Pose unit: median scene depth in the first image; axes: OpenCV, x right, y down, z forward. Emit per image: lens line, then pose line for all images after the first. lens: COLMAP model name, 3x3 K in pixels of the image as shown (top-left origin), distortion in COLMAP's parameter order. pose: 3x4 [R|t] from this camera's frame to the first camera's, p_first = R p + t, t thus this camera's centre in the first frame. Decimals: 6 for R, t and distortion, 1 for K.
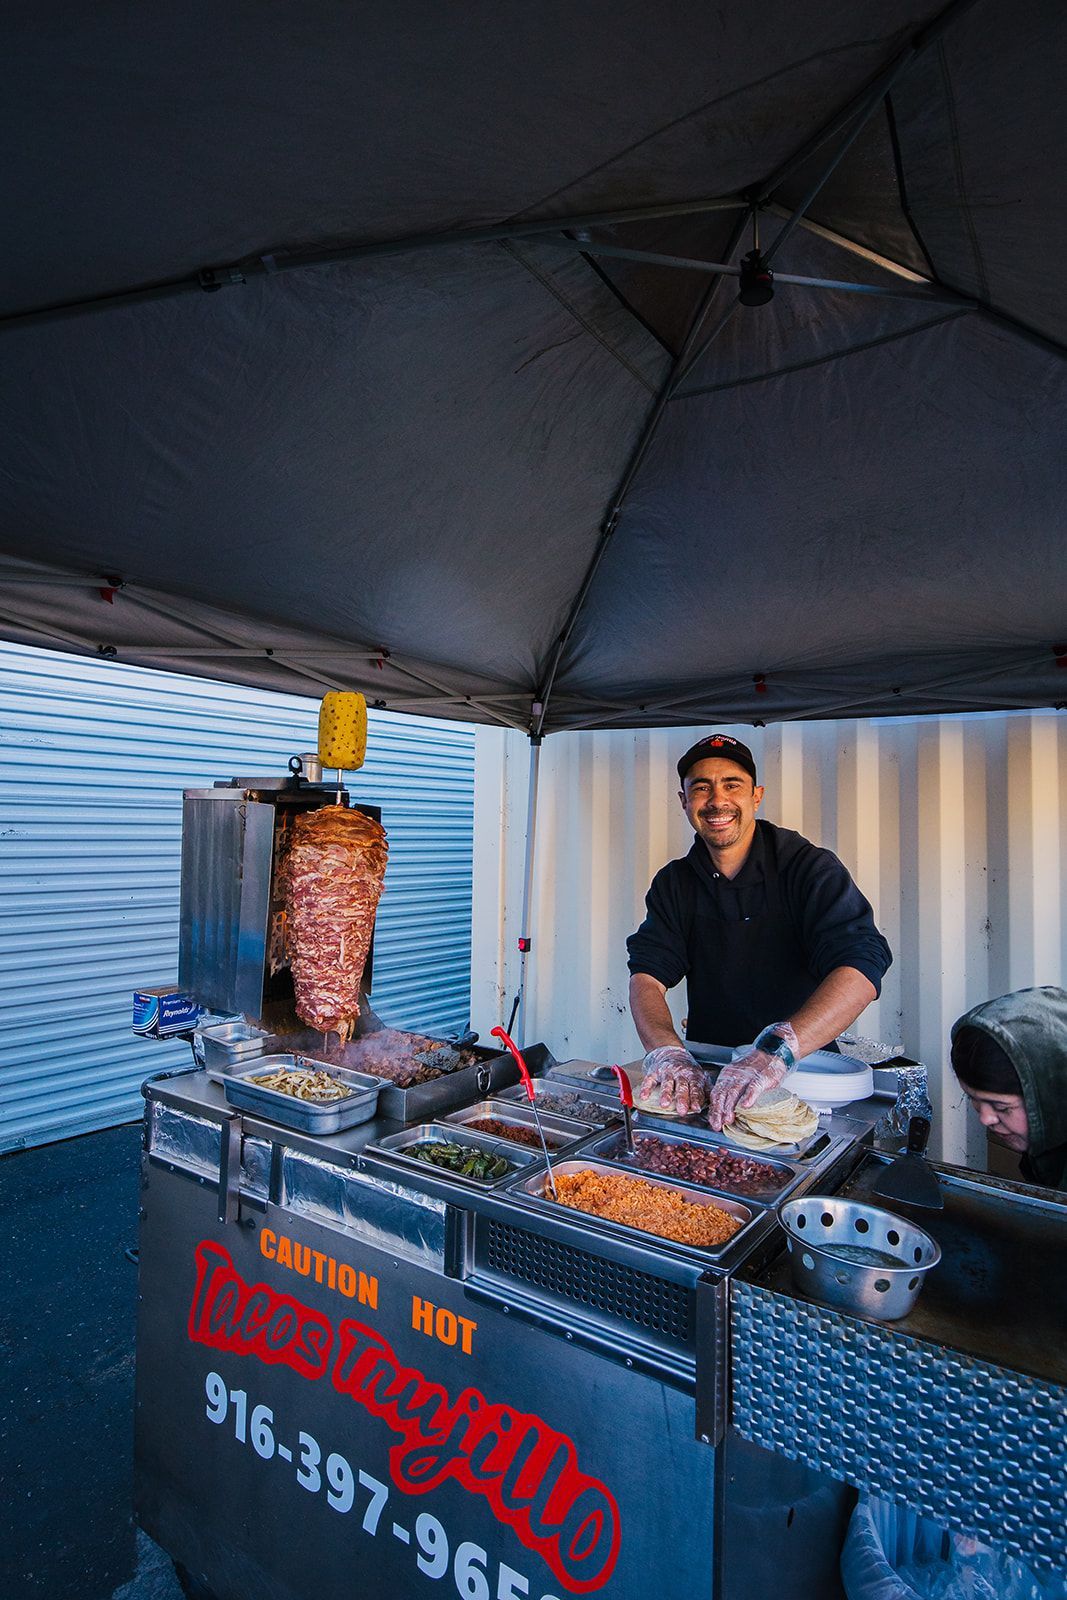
lens RADIAL K [[862.6, 0, 533.5], [0, 862.6, 800.0], [0, 0, 1]] dist [-0.000650, -0.000092]
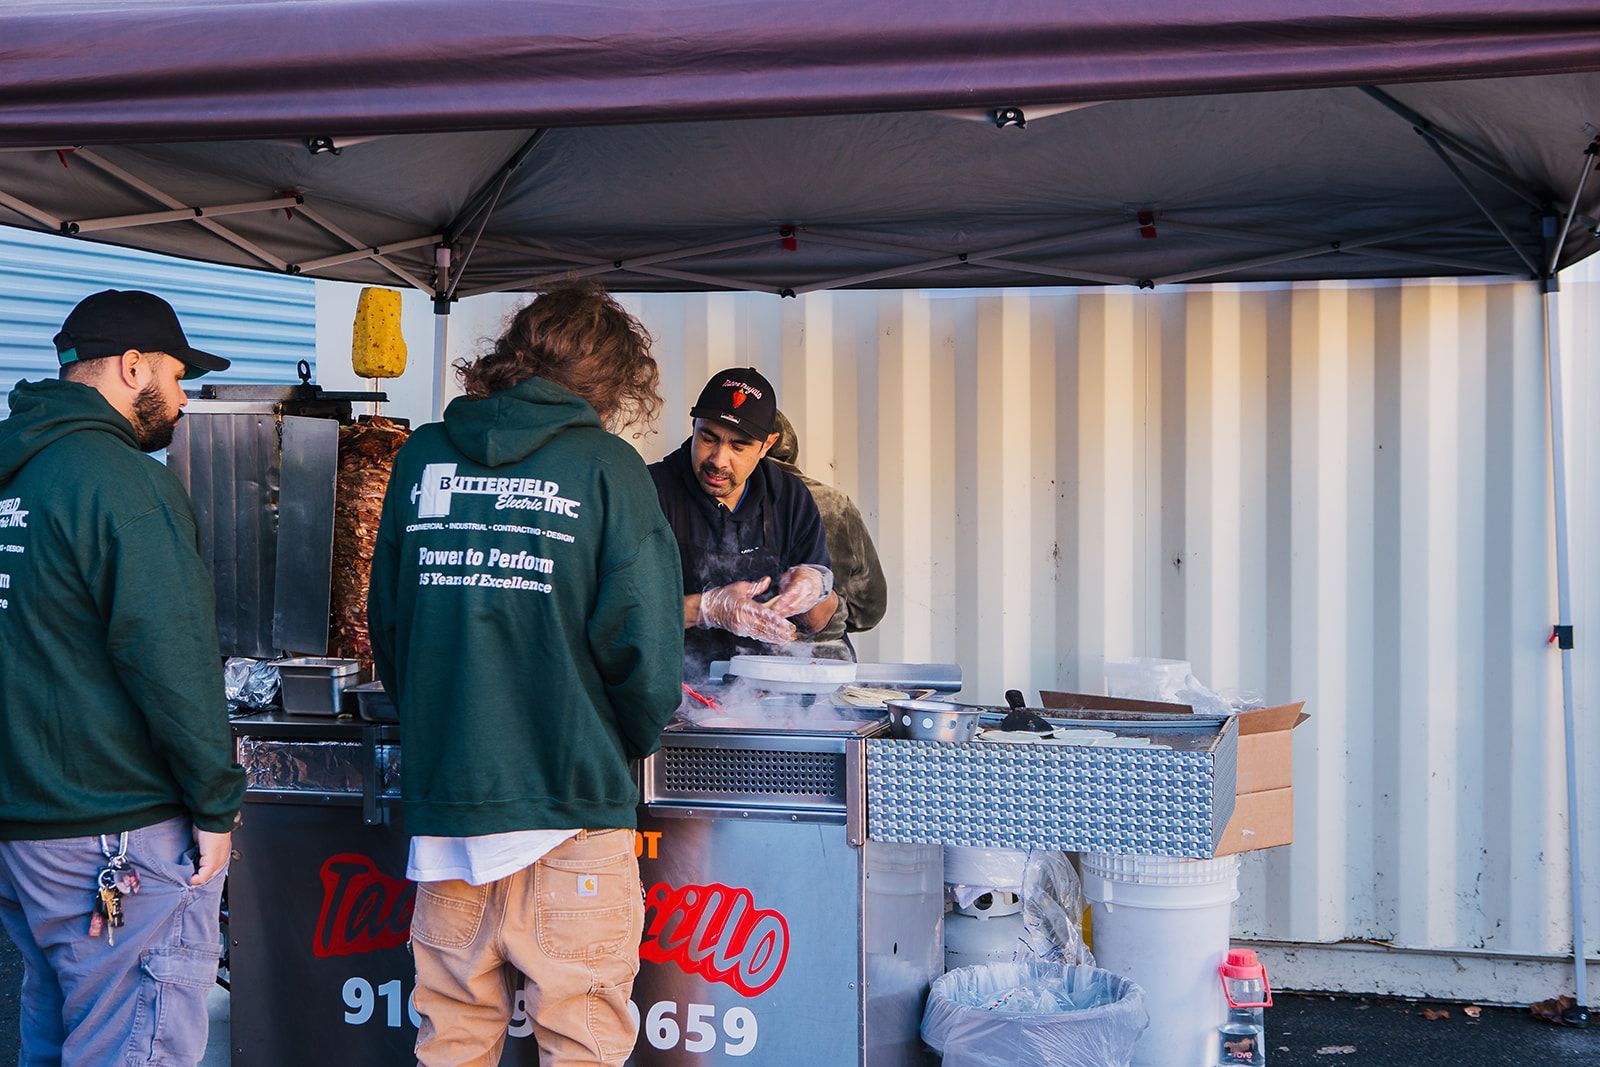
lens RADIAL K [[2375.0, 0, 800.0], [0, 2375.0, 533.5], [0, 0, 1]] dist [0.412930, 0.037534]
pose [[0.939679, -0.030902, 0.340658, -0.464797], [0.005356, 0.997118, 0.075678, -0.042572], [-0.342014, -0.069289, 0.937137, -1.023678]]
